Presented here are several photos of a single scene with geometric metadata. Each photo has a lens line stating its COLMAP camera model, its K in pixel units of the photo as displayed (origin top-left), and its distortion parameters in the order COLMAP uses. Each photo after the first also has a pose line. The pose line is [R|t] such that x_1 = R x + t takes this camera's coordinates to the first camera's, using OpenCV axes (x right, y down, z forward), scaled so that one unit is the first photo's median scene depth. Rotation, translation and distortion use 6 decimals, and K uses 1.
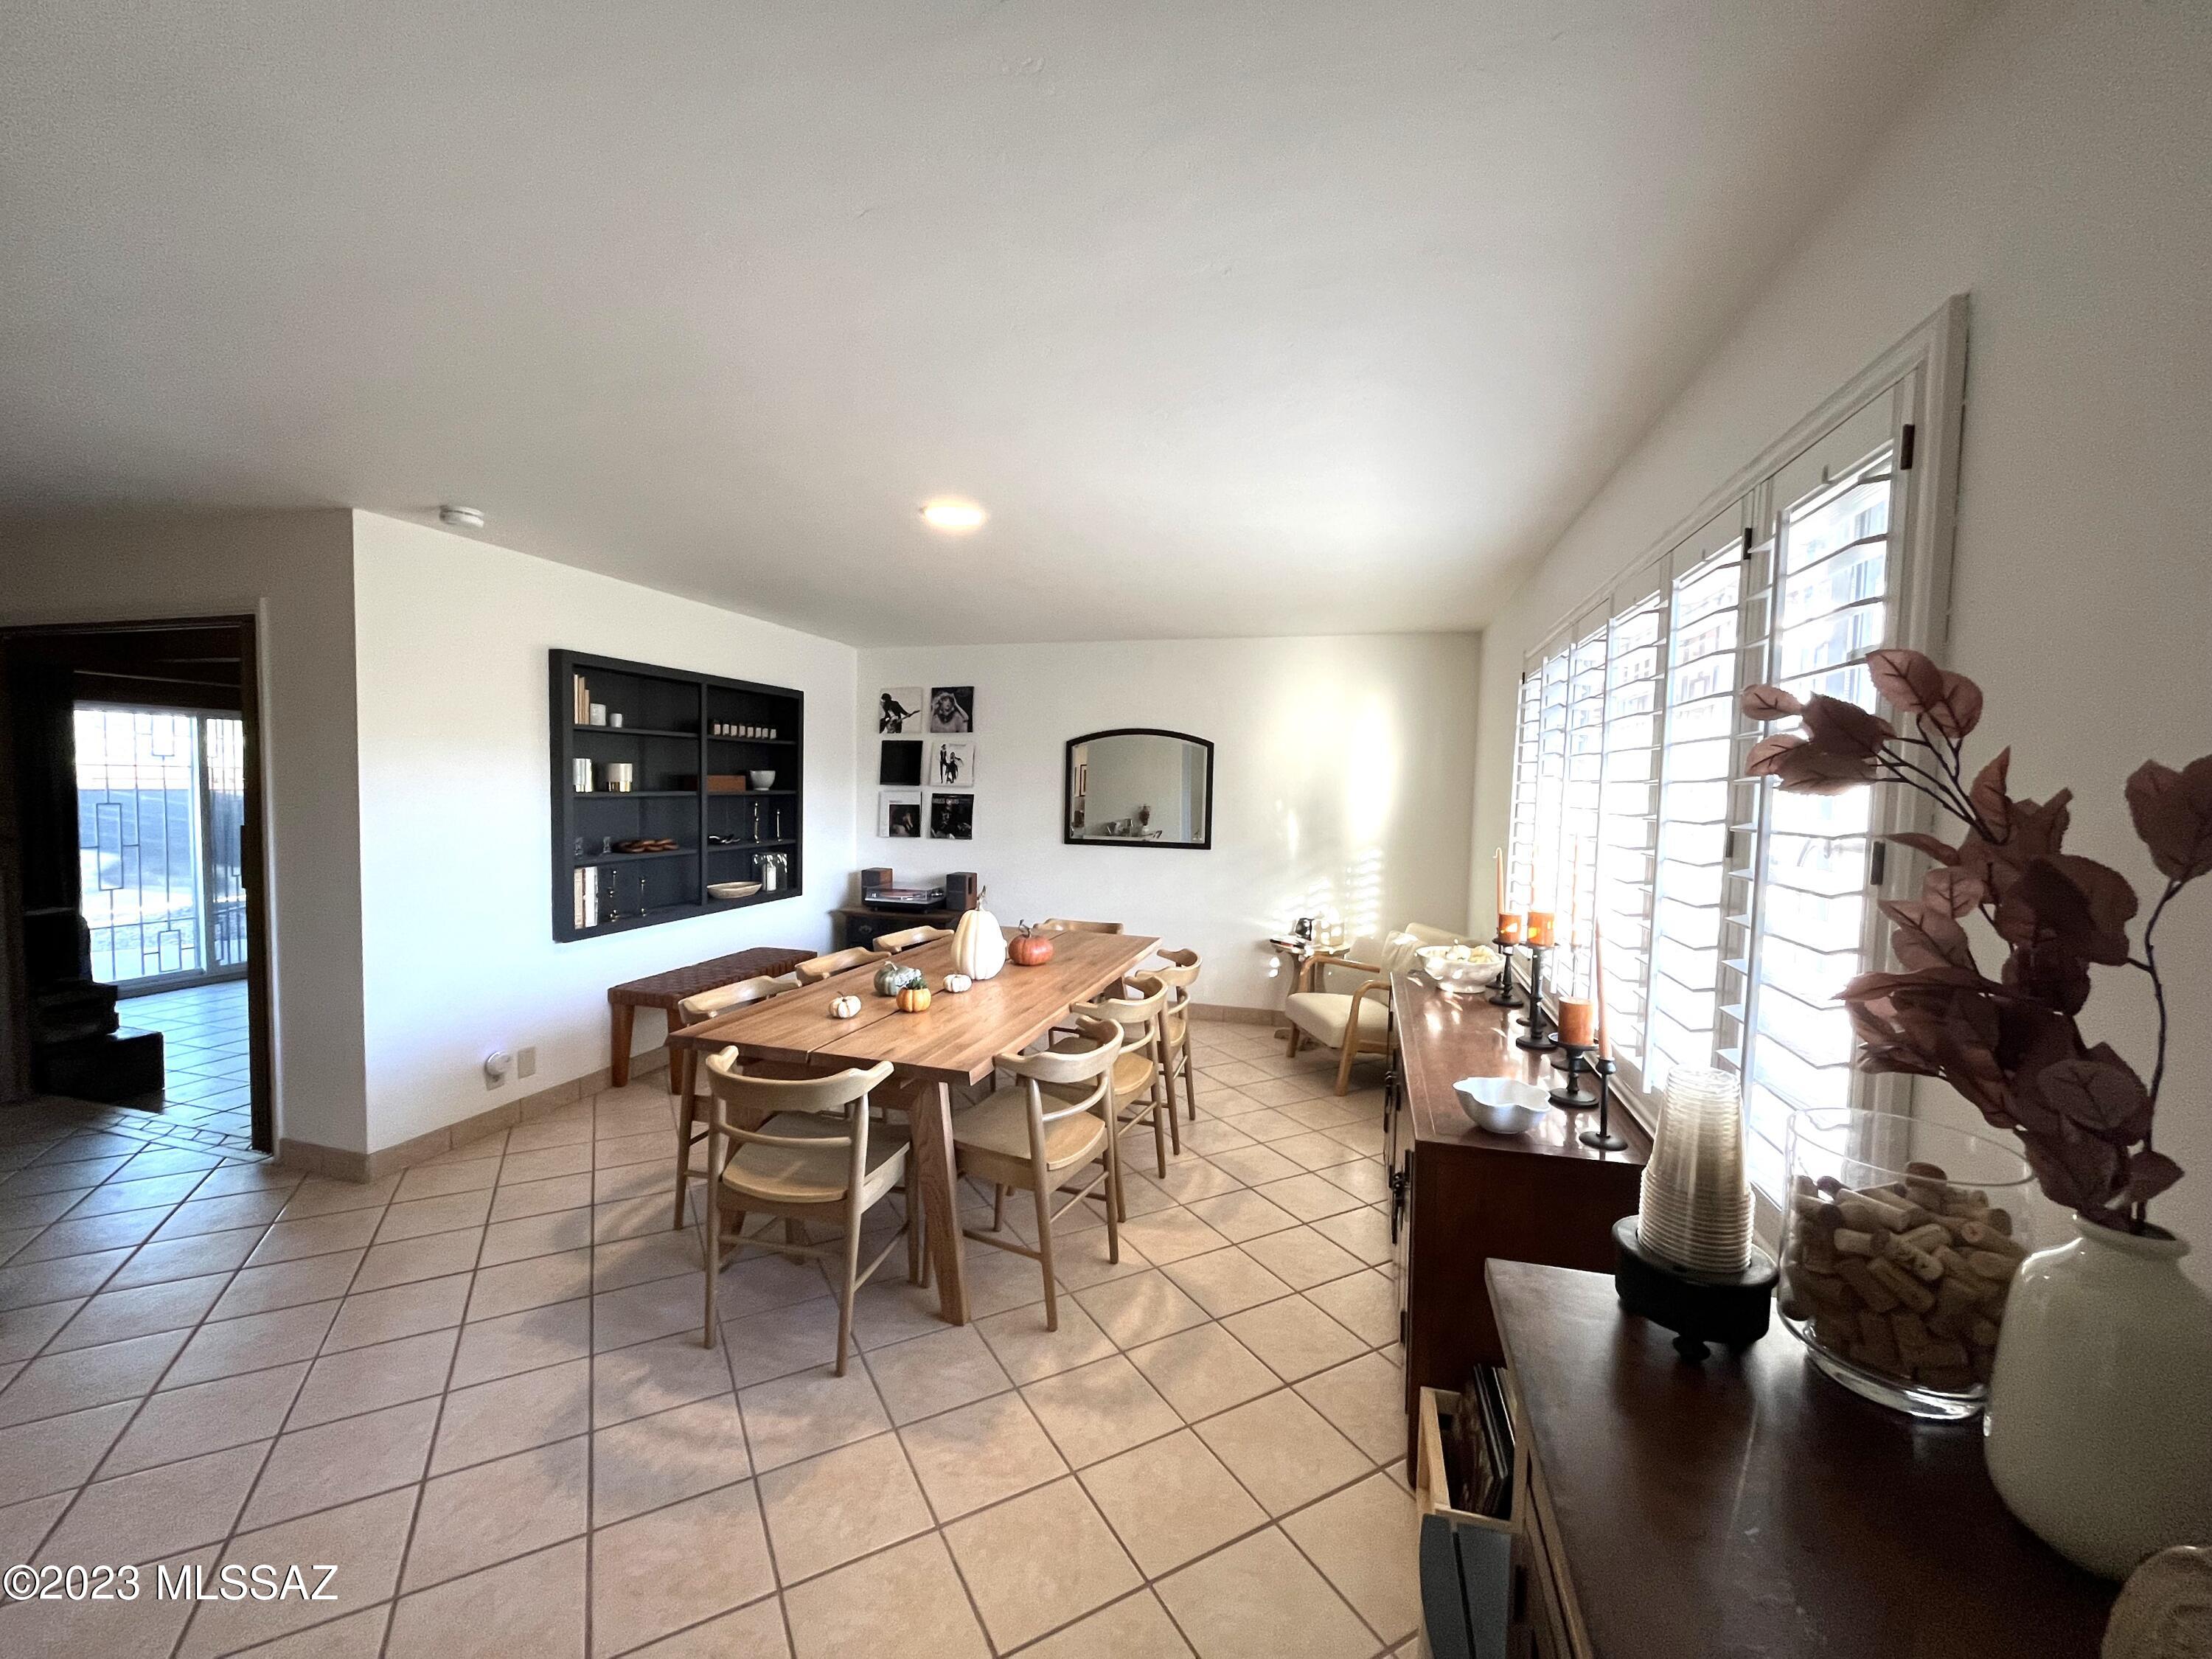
lens RADIAL K [[891.8, 0, 1106.0], [0, 891.8, 827.7], [0, 0, 1]] dist [-0.003747, 0.000166]
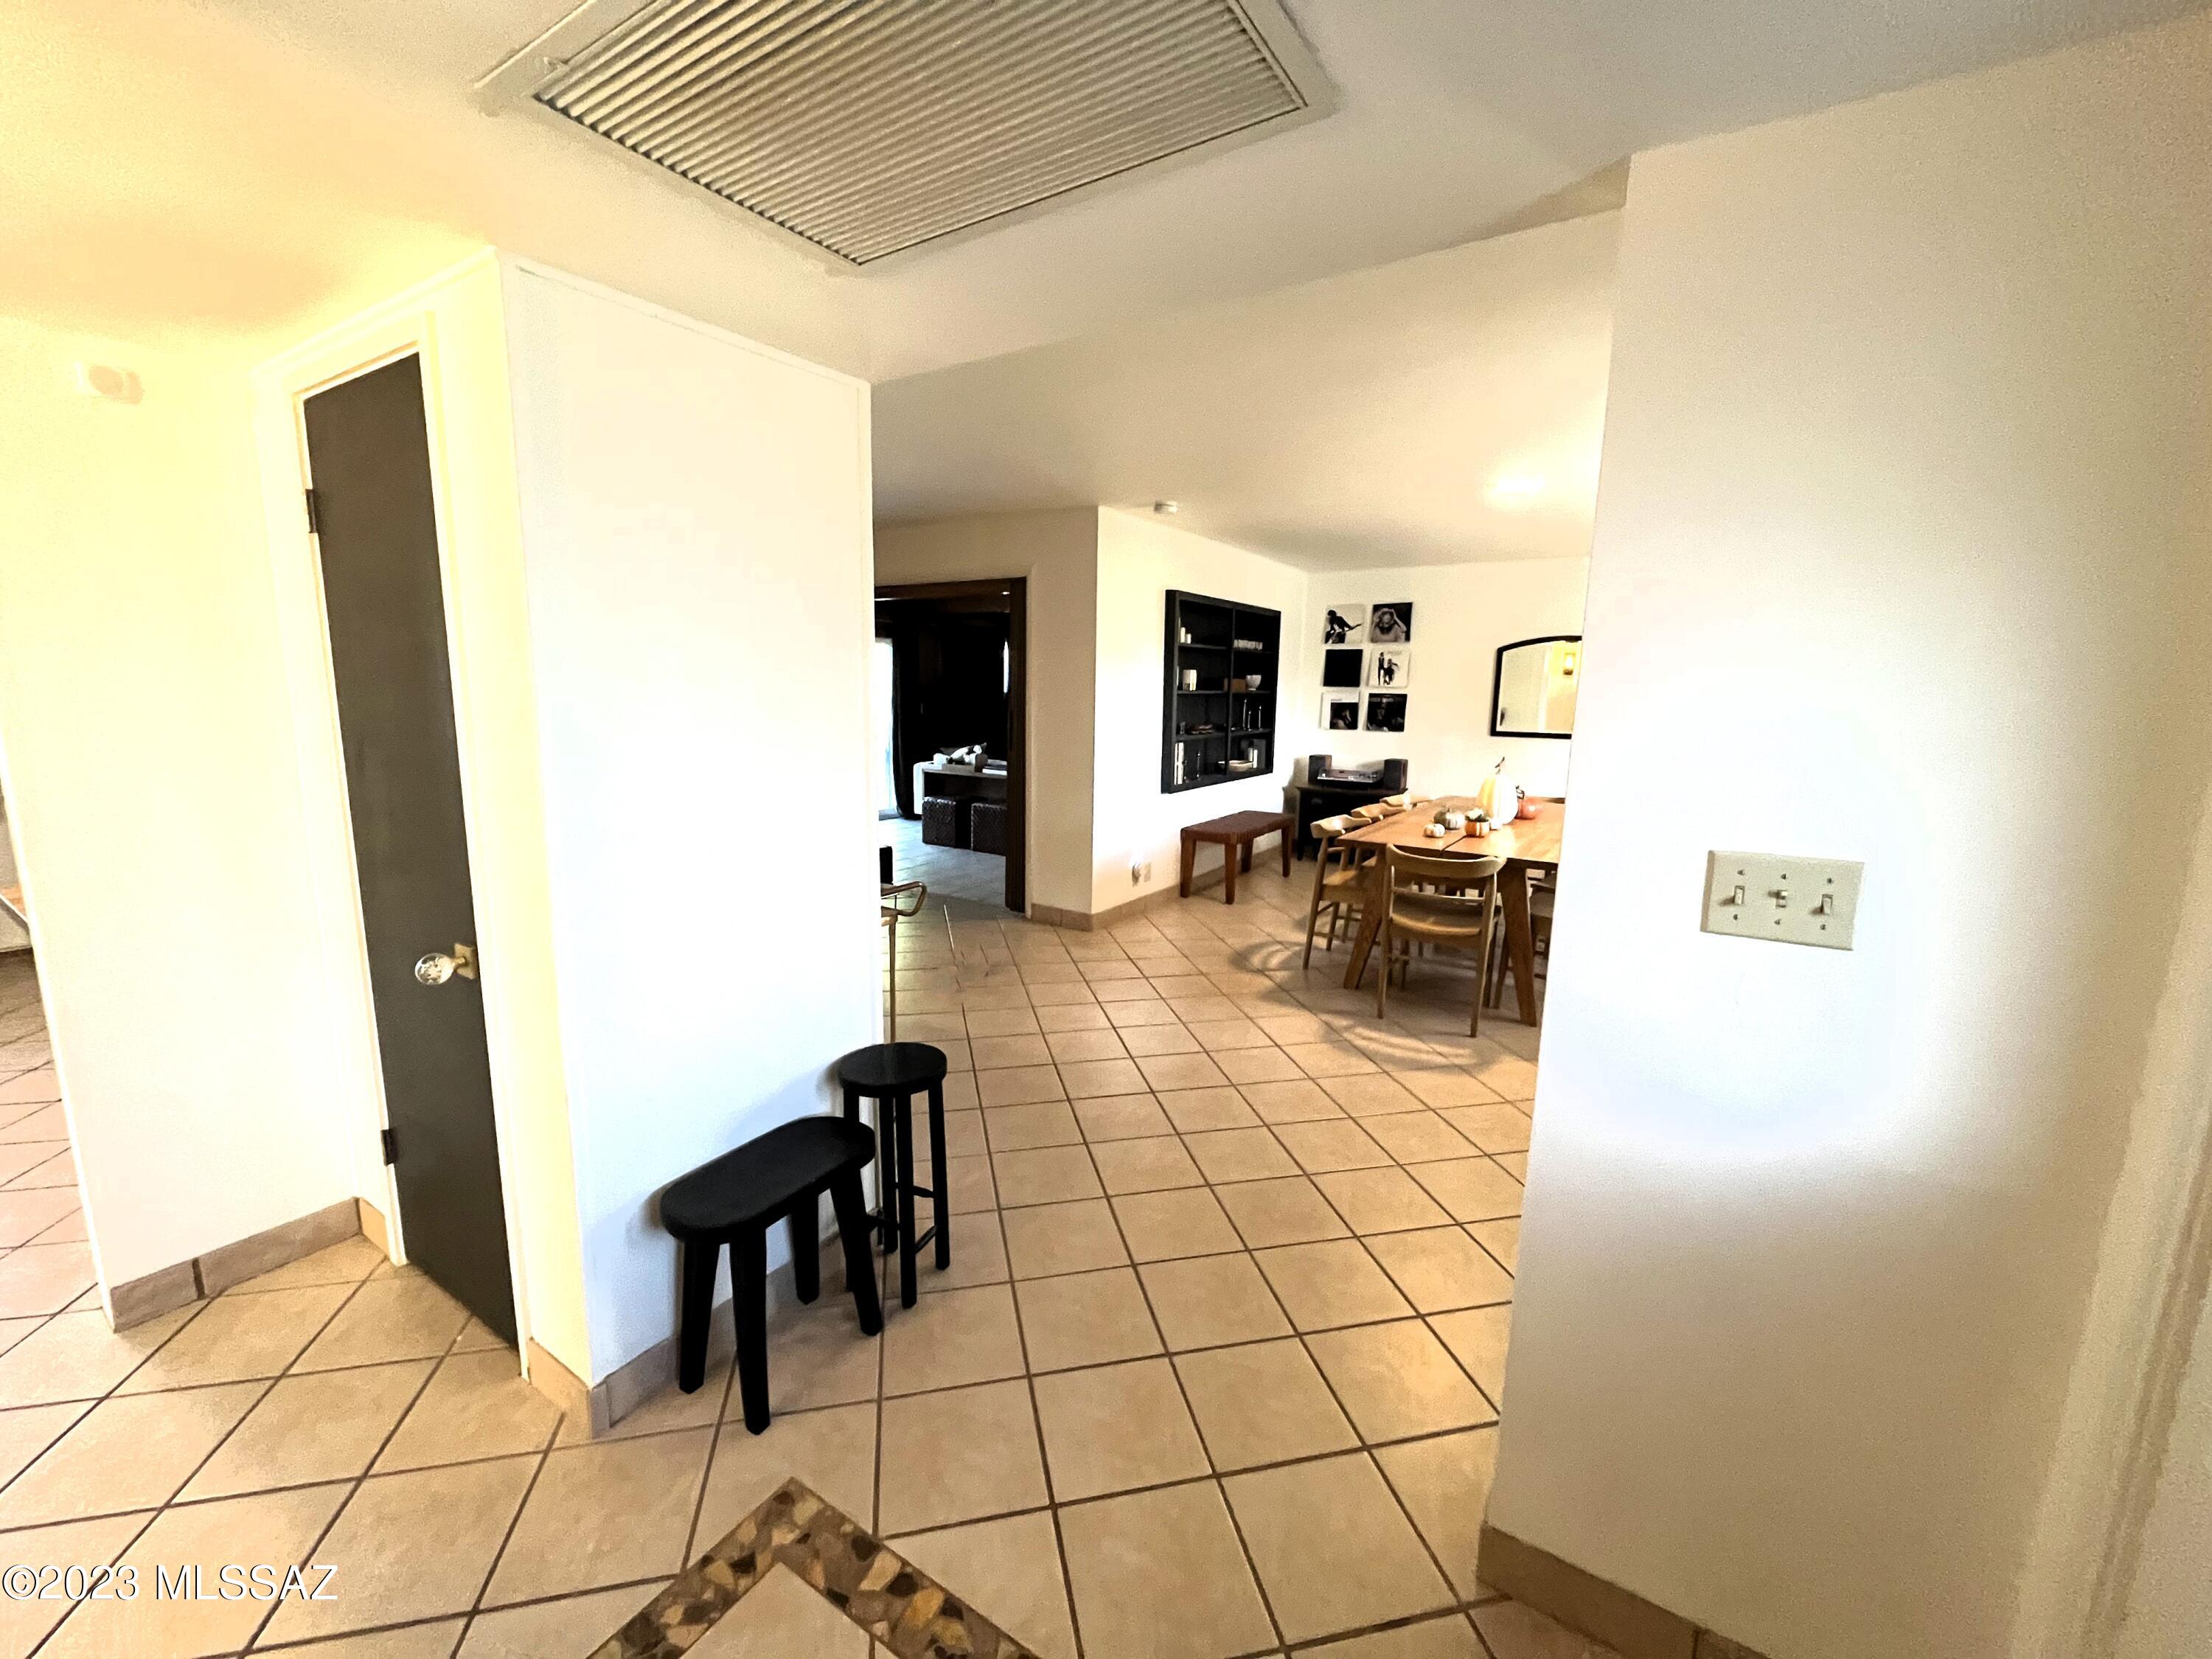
lens RADIAL K [[891.8, 0, 1102.4], [0, 891.8, 824.8], [0, 0, 1]] dist [-0.003747, 0.000166]
pose [[0.954905, 0.040985, -0.294069, -0.201997], [-0.011527, 0.994798, 0.101215, 0.023694], [0.296688, -0.093261, 0.950410, -0.313963]]
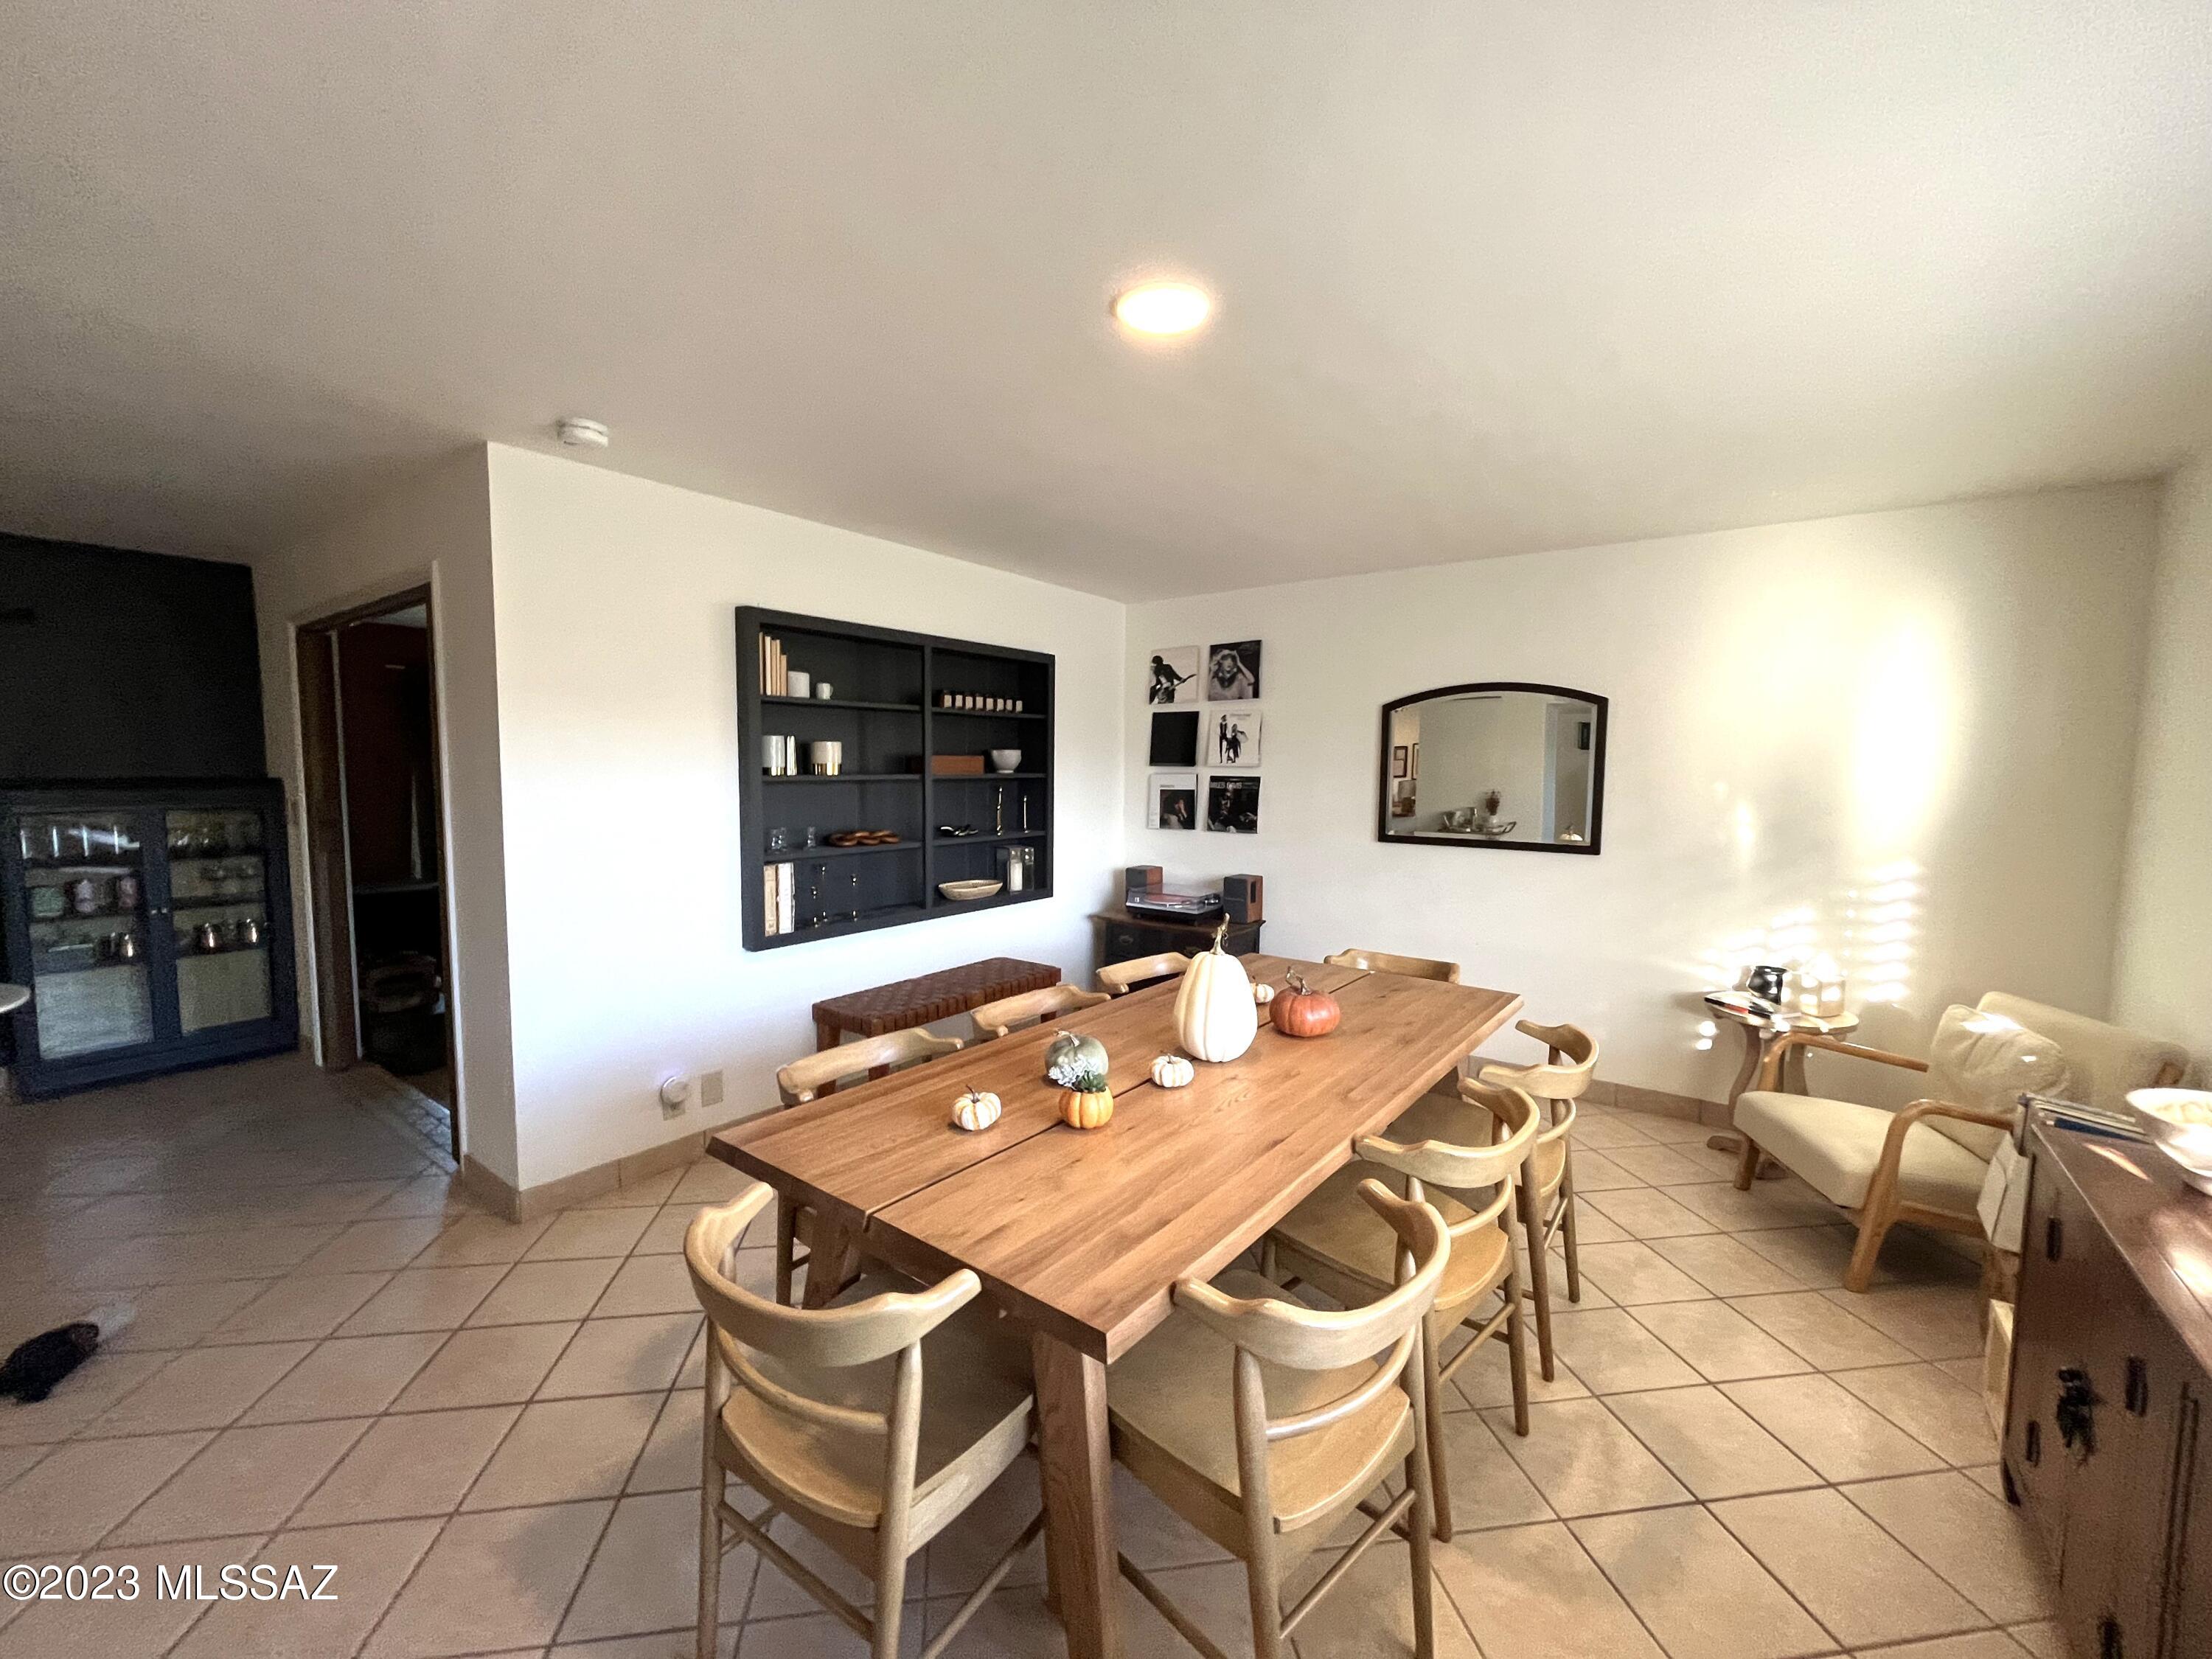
lens RADIAL K [[891.8, 0, 1102.4], [0, 891.8, 828.7], [0, 0, 1]] dist [-0.003747, 0.000166]
pose [[0.932771, 0.013861, -0.360202, 0.007603], [-0.007746, 0.999800, 0.018413, -0.005270], [0.360385, -0.014385, 0.932693, 0.235548]]
